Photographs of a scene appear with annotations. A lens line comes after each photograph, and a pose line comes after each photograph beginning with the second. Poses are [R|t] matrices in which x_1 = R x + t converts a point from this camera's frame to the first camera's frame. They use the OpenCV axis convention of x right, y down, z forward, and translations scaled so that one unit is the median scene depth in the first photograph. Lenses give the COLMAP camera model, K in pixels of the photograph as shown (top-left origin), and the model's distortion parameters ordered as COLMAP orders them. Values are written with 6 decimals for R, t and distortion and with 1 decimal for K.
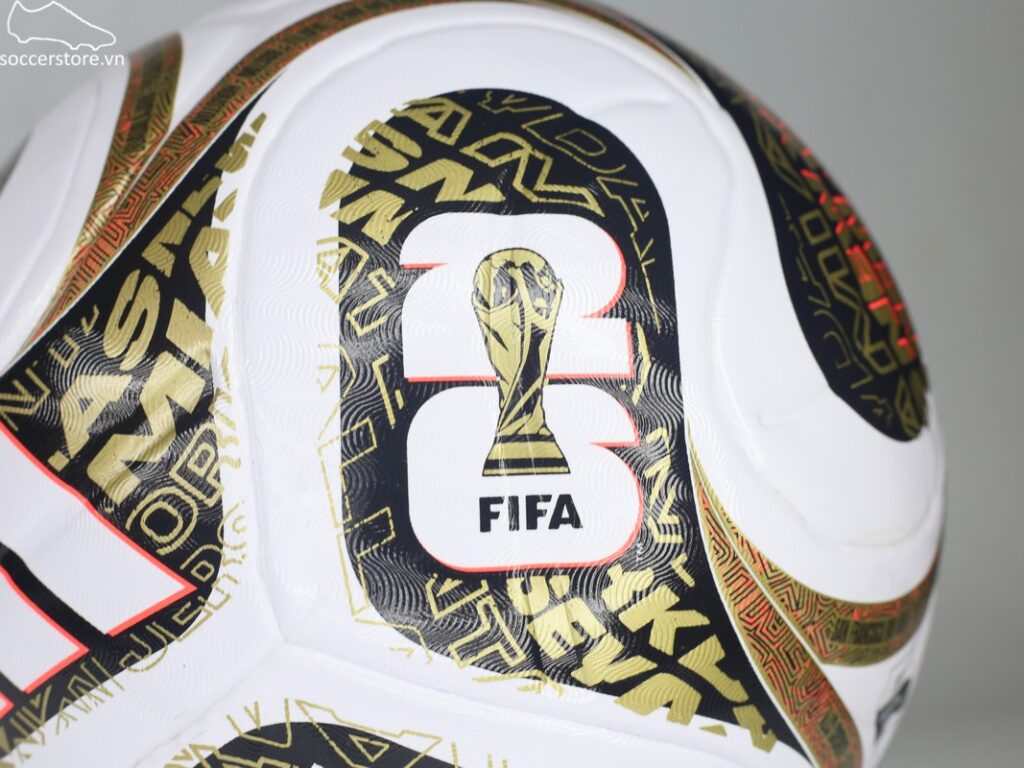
lens RADIAL K [[1824.6, 0, 512.0], [0, 1824.6, 384.0], [0, 0, 1]] dist [-0.068915, -0.065965]
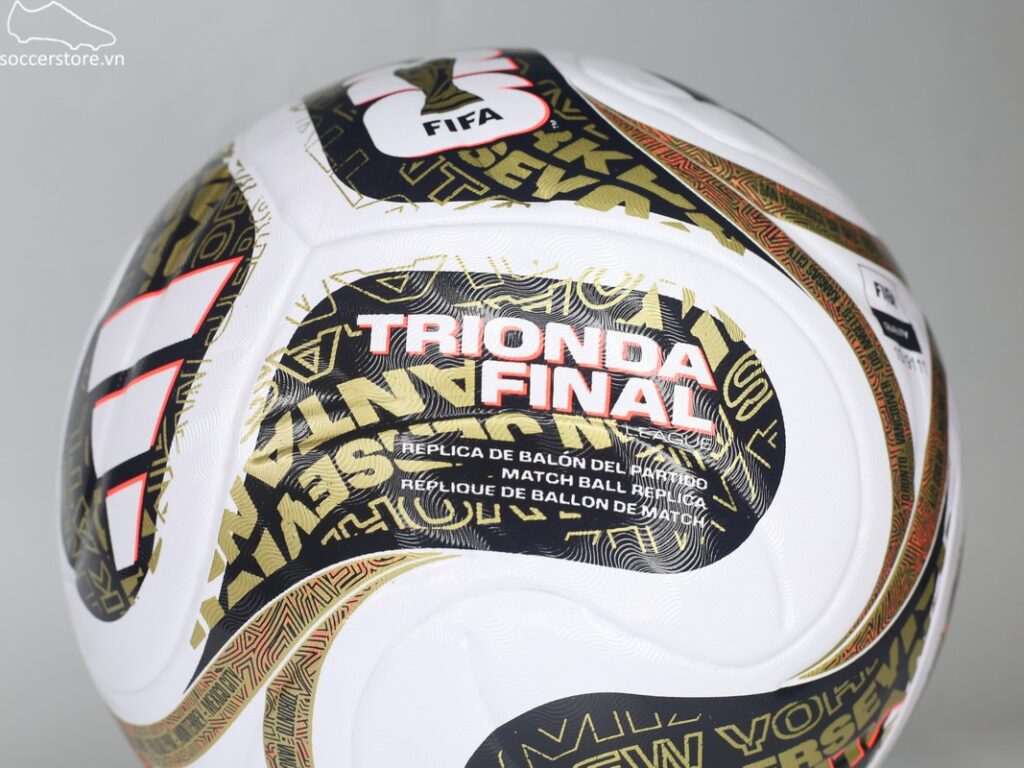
lens RADIAL K [[1824.6, 0, 512.0], [0, 1824.6, 384.0], [0, 0, 1]] dist [-0.068915, -0.065965]
pose [[0.920858, -0.389884, 0.003191, -0.035206], [0.271768, 0.635969, -0.722278, 1.149090], [0.279575, 0.665983, 0.691596, 0.207786]]
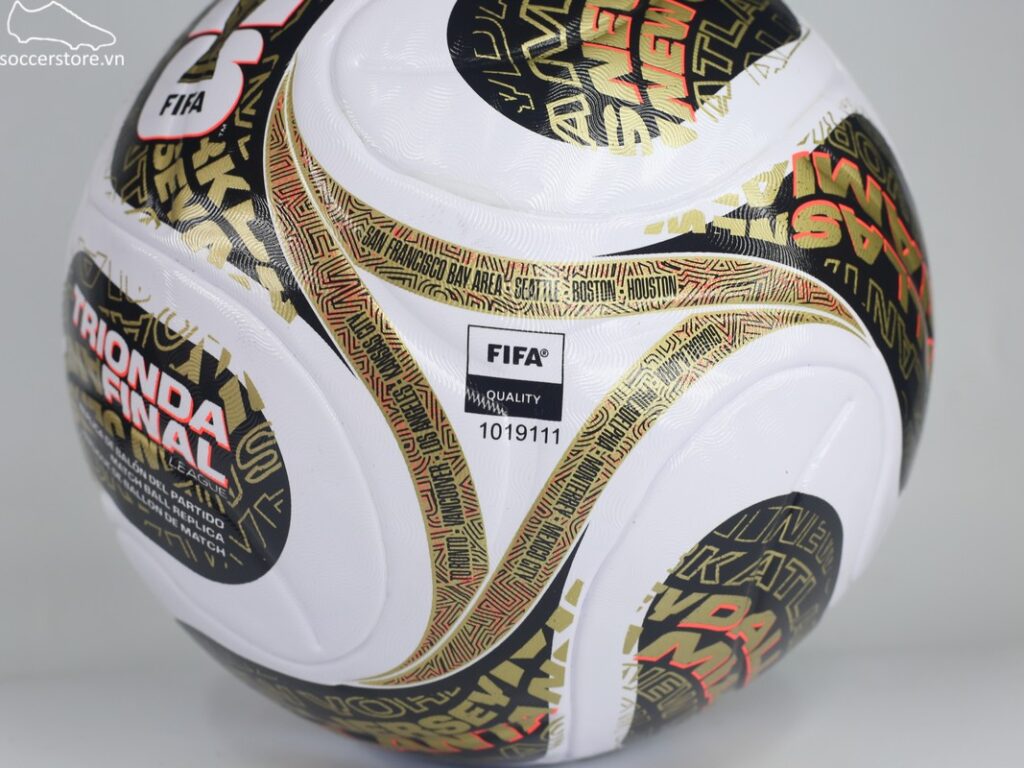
lens RADIAL K [[1824.6, 0, 512.0], [0, 1824.6, 384.0], [0, 0, 1]] dist [-0.068915, -0.065965]
pose [[0.533557, -0.013904, -0.845650, 1.312951], [-0.347850, 0.907776, -0.234399, 0.501279], [0.770920, 0.419225, 0.479514, 0.598832]]
